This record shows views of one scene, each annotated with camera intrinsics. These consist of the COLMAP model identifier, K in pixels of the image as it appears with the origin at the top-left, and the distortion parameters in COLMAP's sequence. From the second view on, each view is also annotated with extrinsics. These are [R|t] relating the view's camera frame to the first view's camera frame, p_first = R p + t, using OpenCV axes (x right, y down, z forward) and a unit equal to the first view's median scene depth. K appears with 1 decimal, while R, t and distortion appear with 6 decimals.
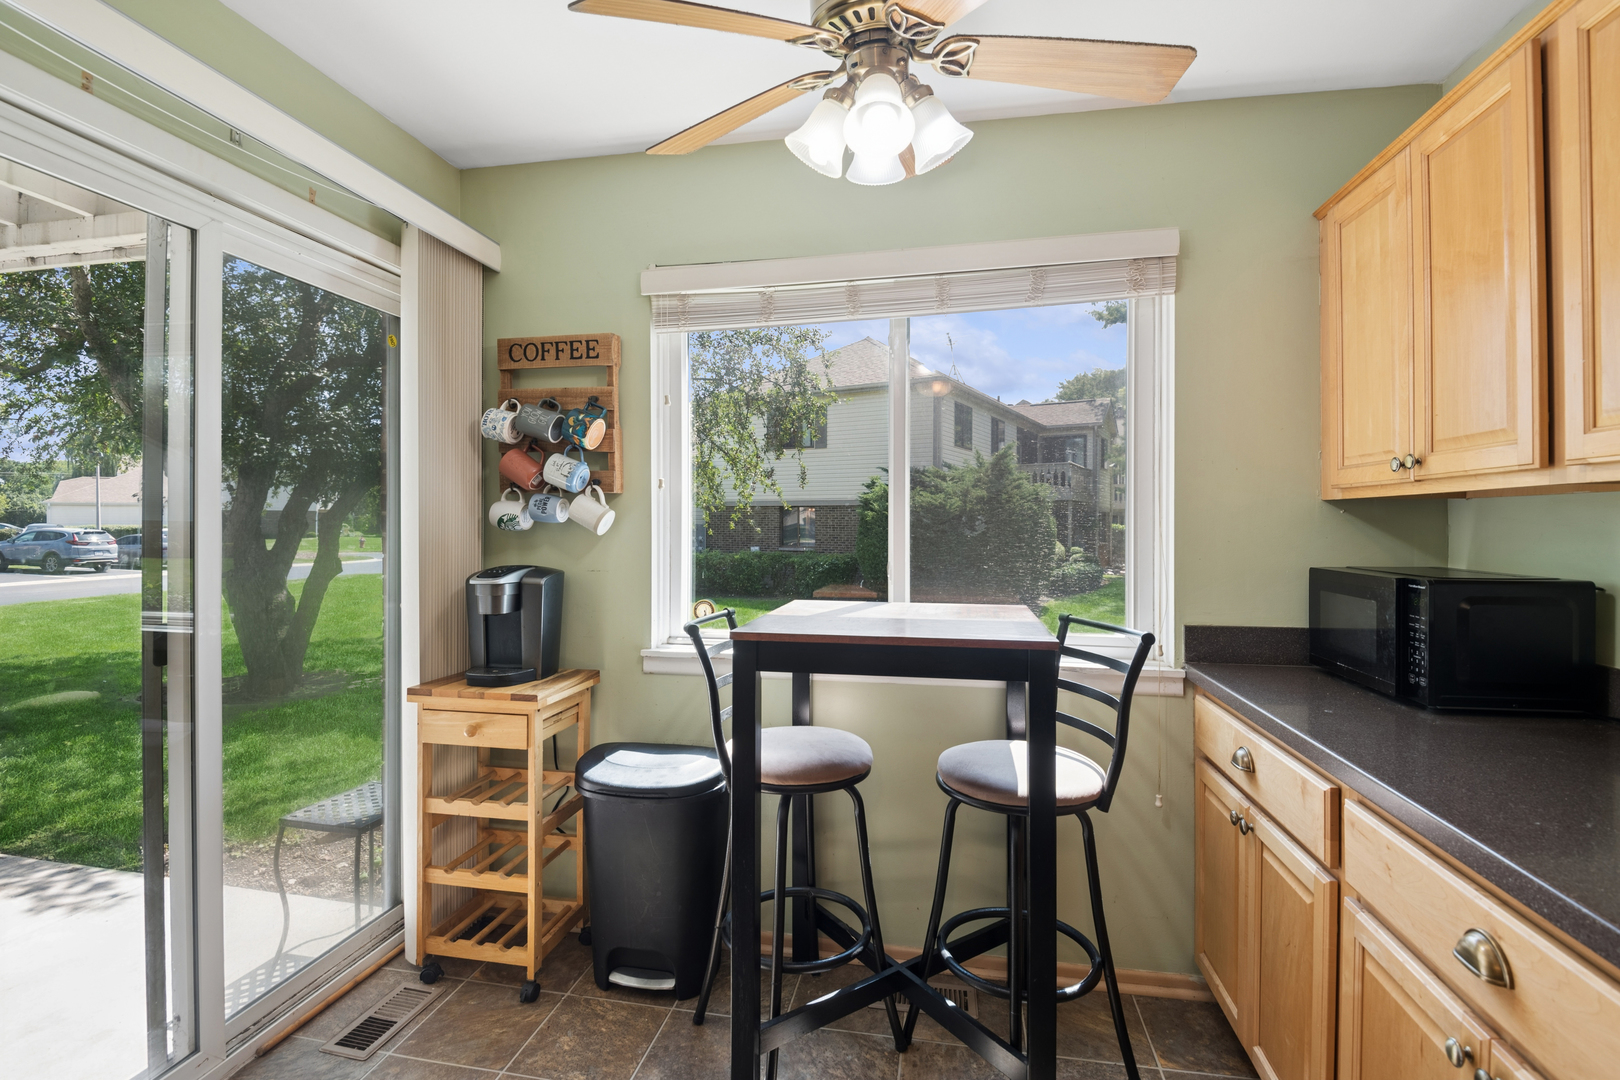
lens RADIAL K [[761.9, 0, 808.7], [0, 761.9, 519.1], [0, 0, 1]] dist [-0.060760, -0.000051]
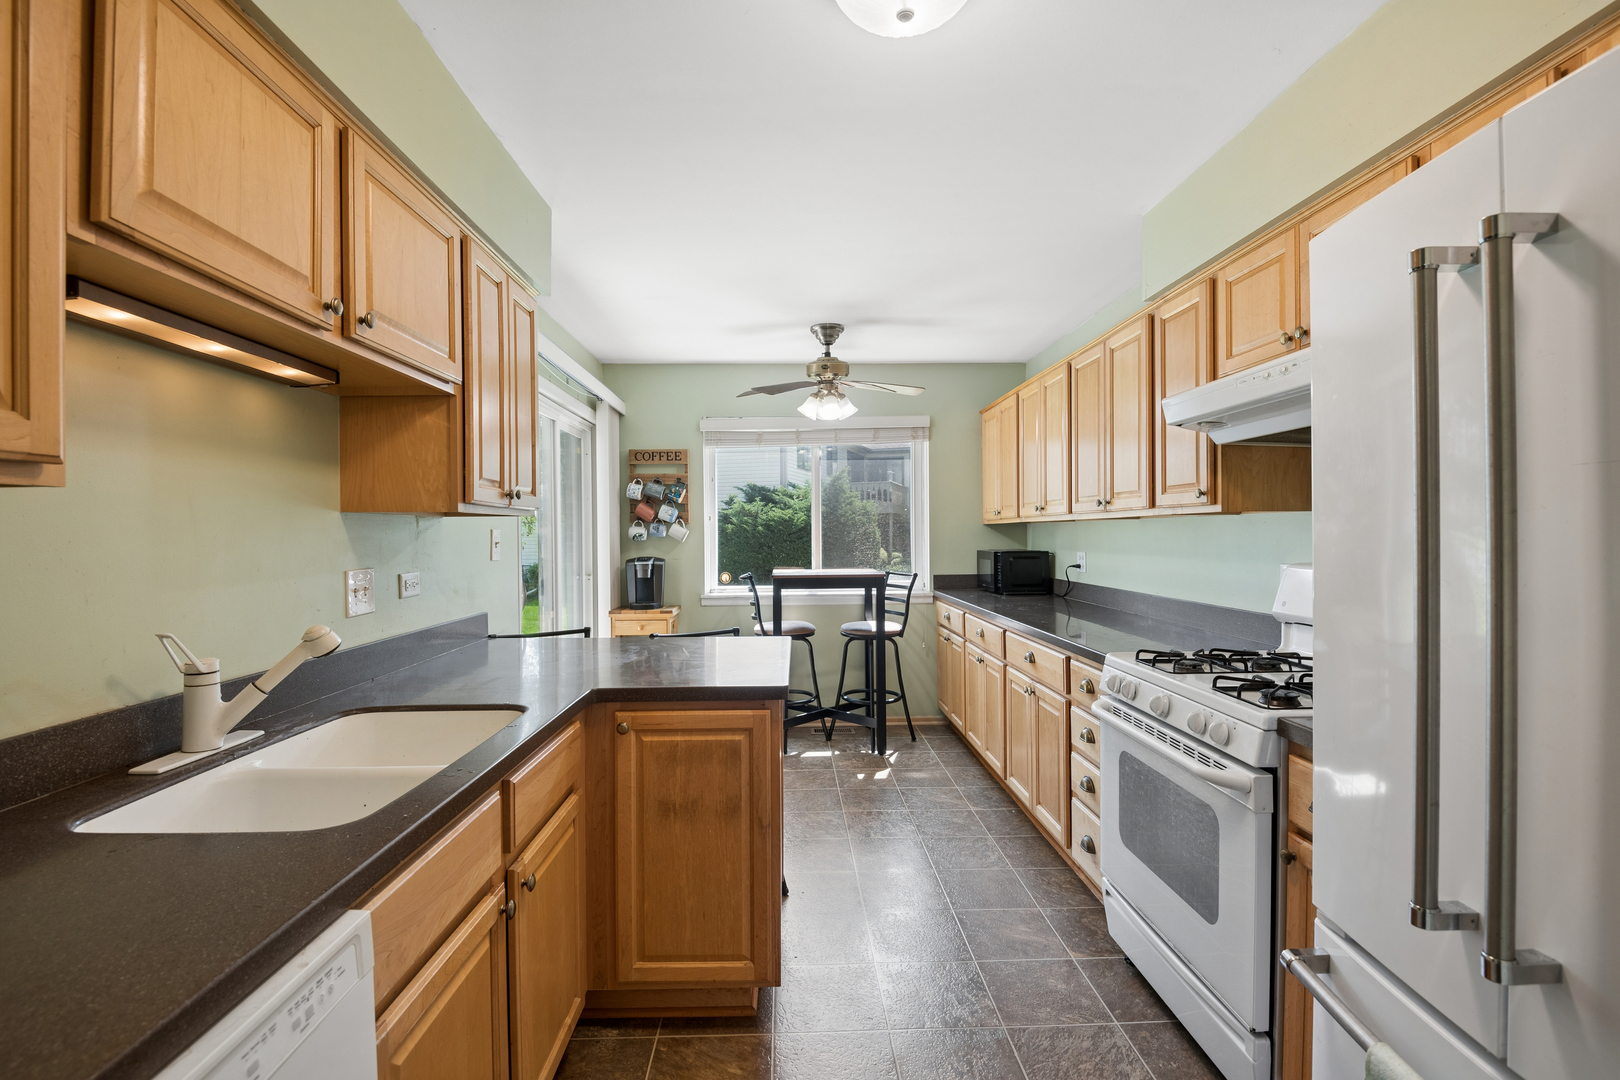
lens RADIAL K [[769.3, 0, 838.9], [0, 769.3, 538.3], [0, 0, 1]] dist [-0.000204, -0.000147]
pose [[0.965466, -0.012440, 0.260233, -0.452921], [0.009418, 0.999873, 0.012854, -0.014933], [-0.260360, -0.009959, 0.965460, -1.354213]]
